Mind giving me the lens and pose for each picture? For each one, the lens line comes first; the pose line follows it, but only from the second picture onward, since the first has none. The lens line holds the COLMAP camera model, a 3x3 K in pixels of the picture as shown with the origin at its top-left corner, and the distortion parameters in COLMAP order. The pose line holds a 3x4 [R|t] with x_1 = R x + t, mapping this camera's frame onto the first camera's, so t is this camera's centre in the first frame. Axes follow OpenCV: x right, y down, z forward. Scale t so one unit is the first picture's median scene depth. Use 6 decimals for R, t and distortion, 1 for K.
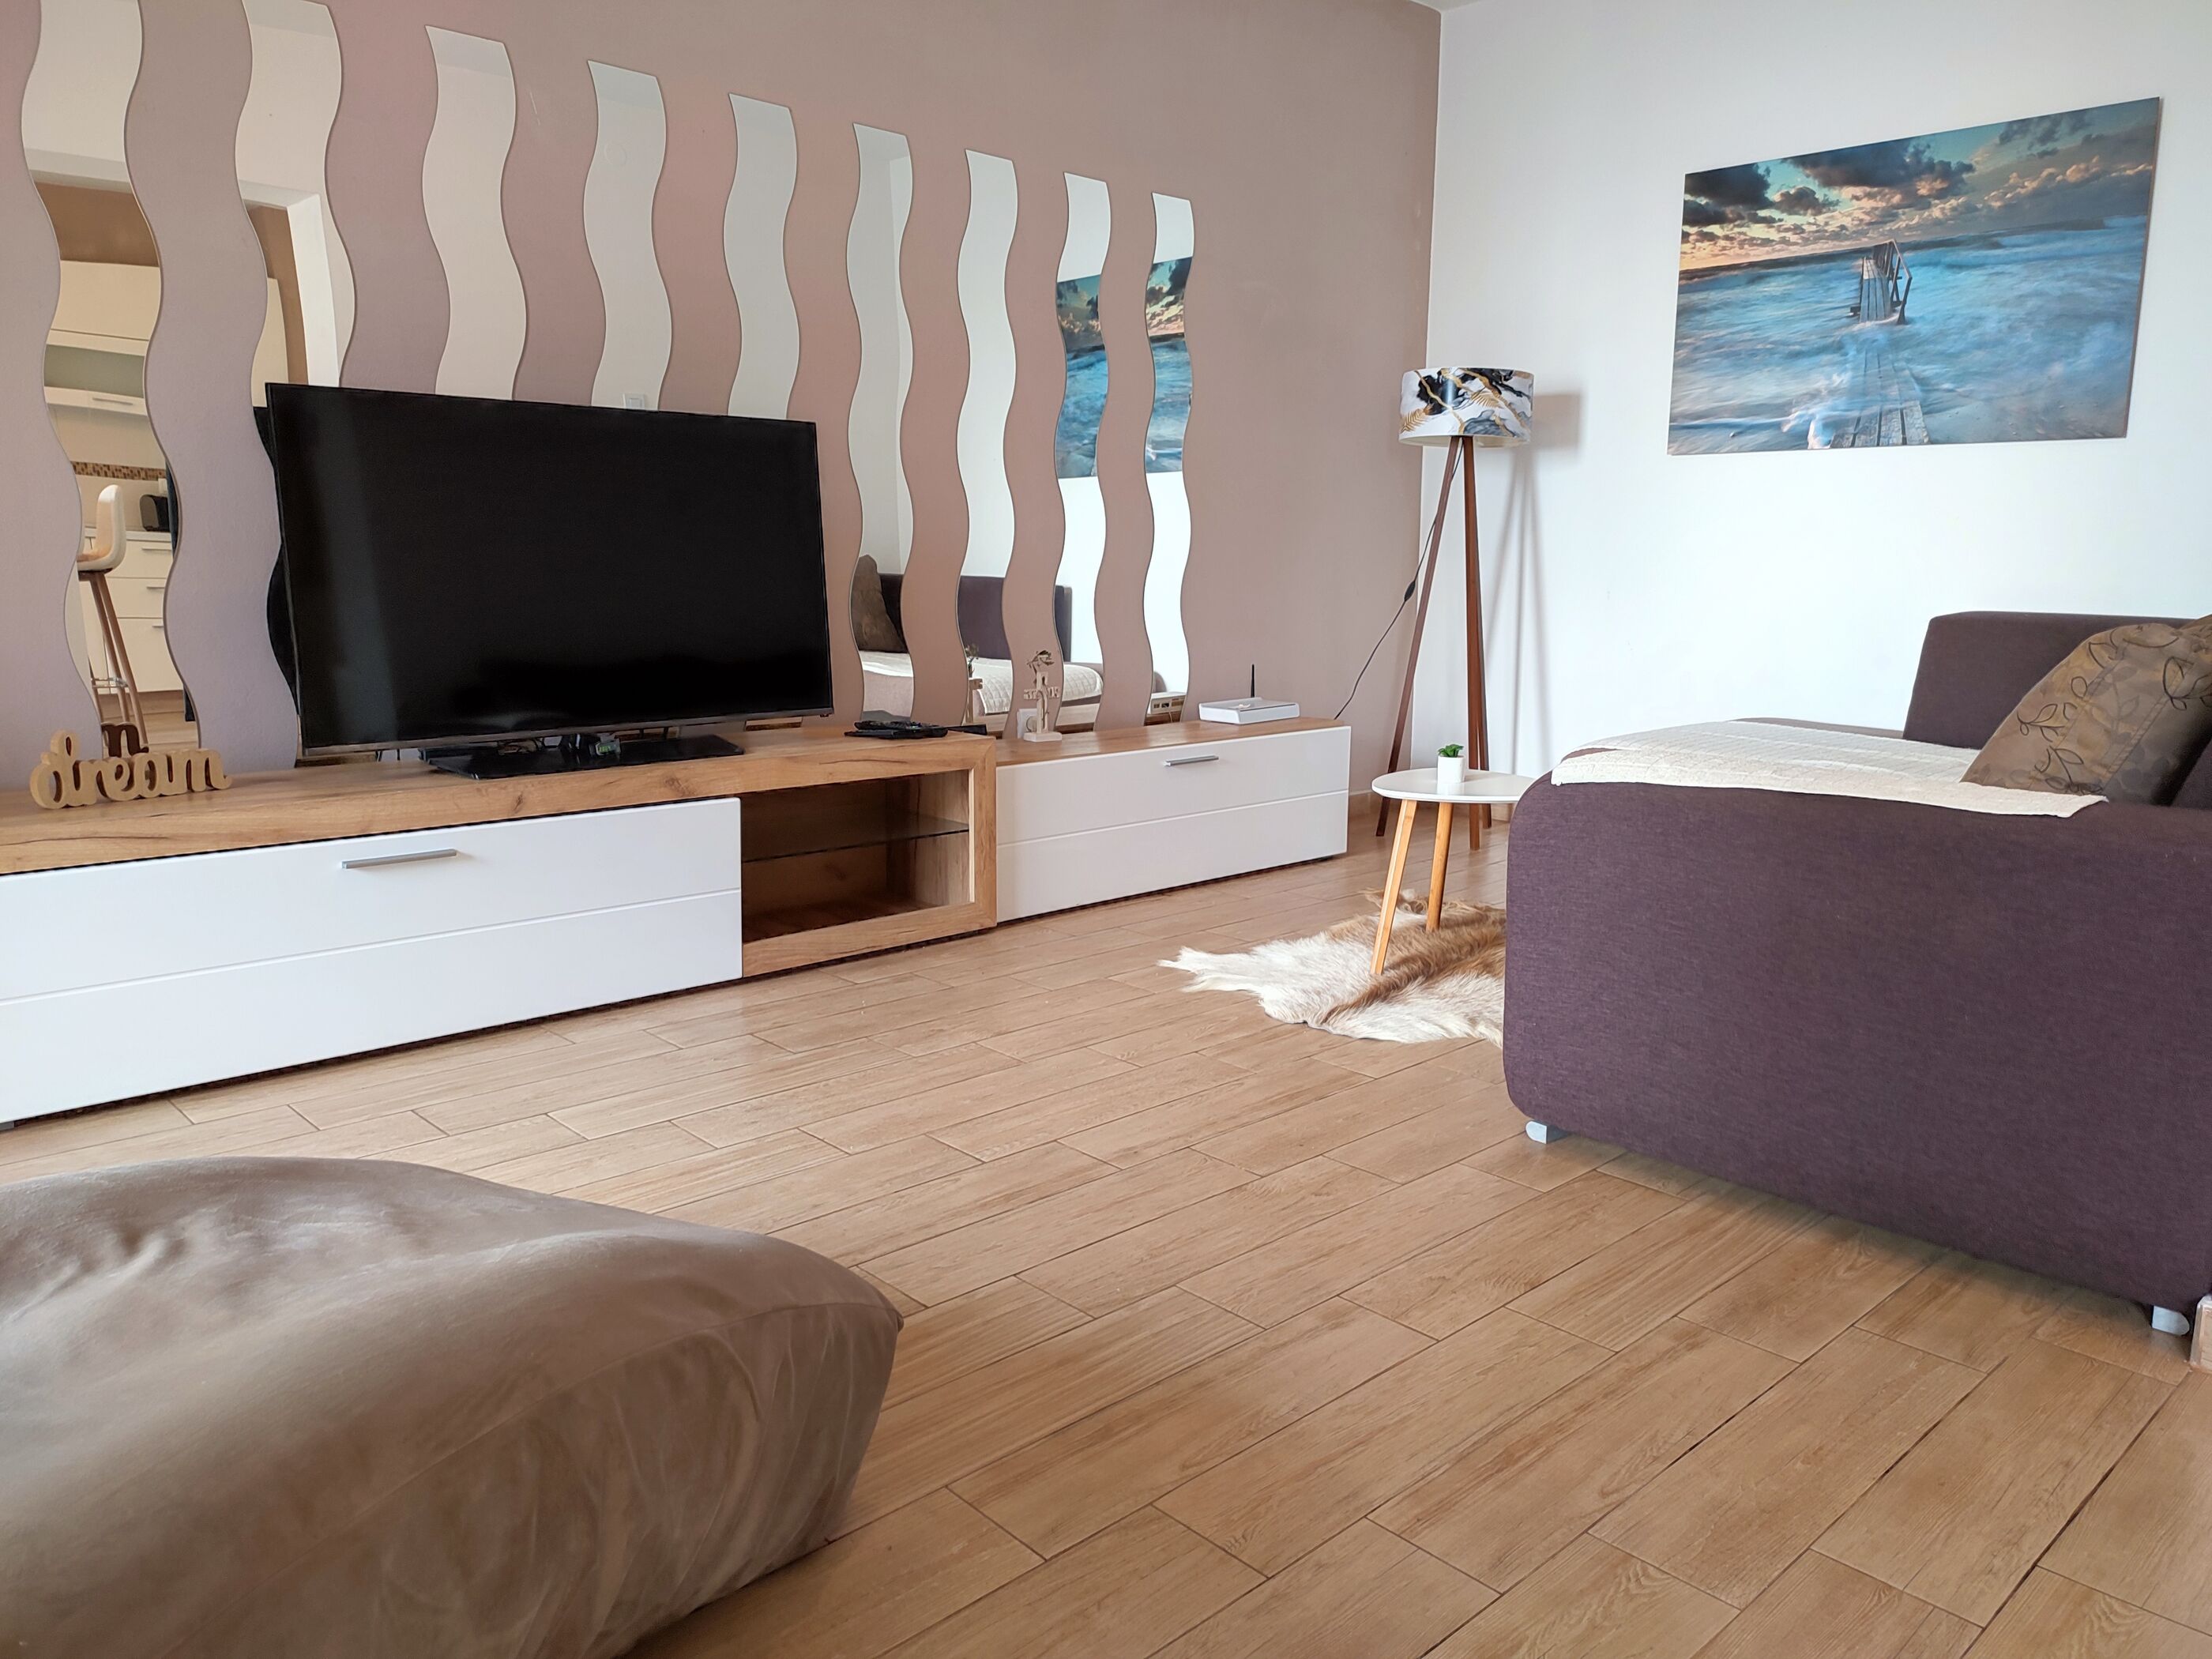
lens RADIAL K [[1607.9, 0, 1111.5], [0, 1607.9, 824.0], [0, 0, 1]] dist [0.033155, -0.033300]
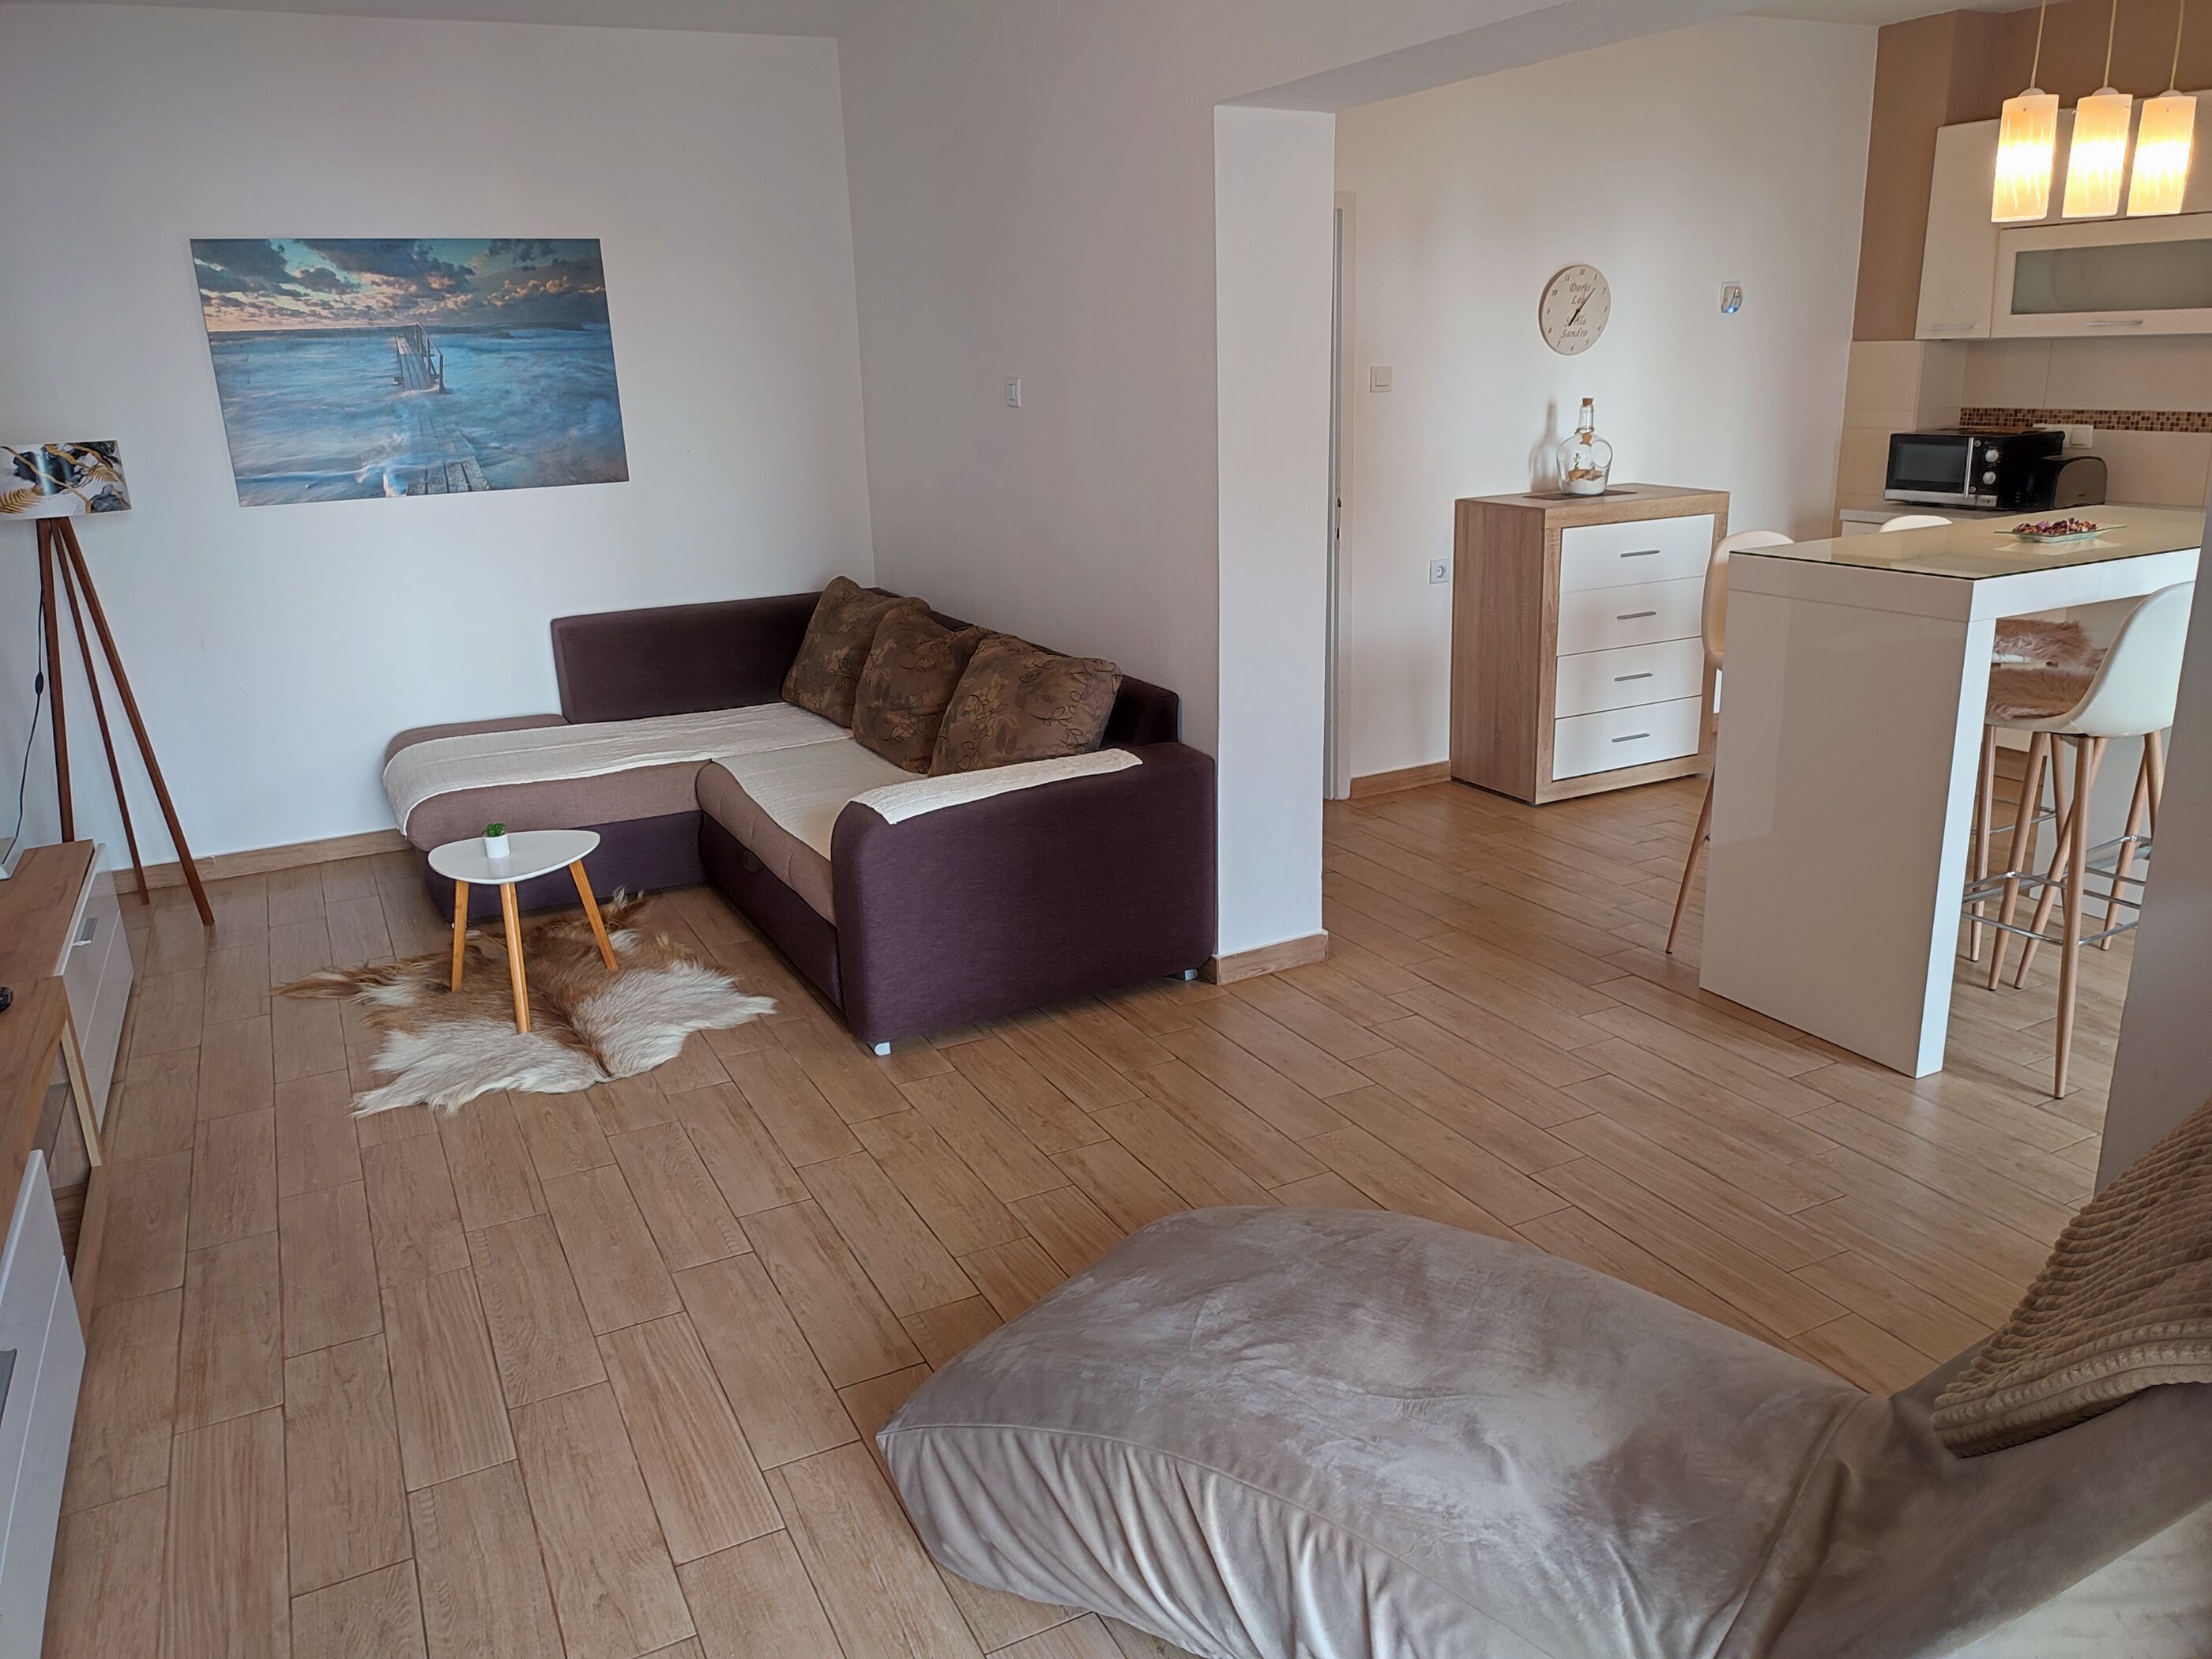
lens RADIAL K [[1607.9, 0, 1110.7], [0, 1607.9, 831.9], [0, 0, 1]] dist [0.033155, -0.033300]
pose [[0.276874, -0.295779, 0.914251, -0.579146], [0.203703, 0.947889, 0.244971, -0.190142], [-0.939066, 0.118410, 0.322697, 0.173025]]
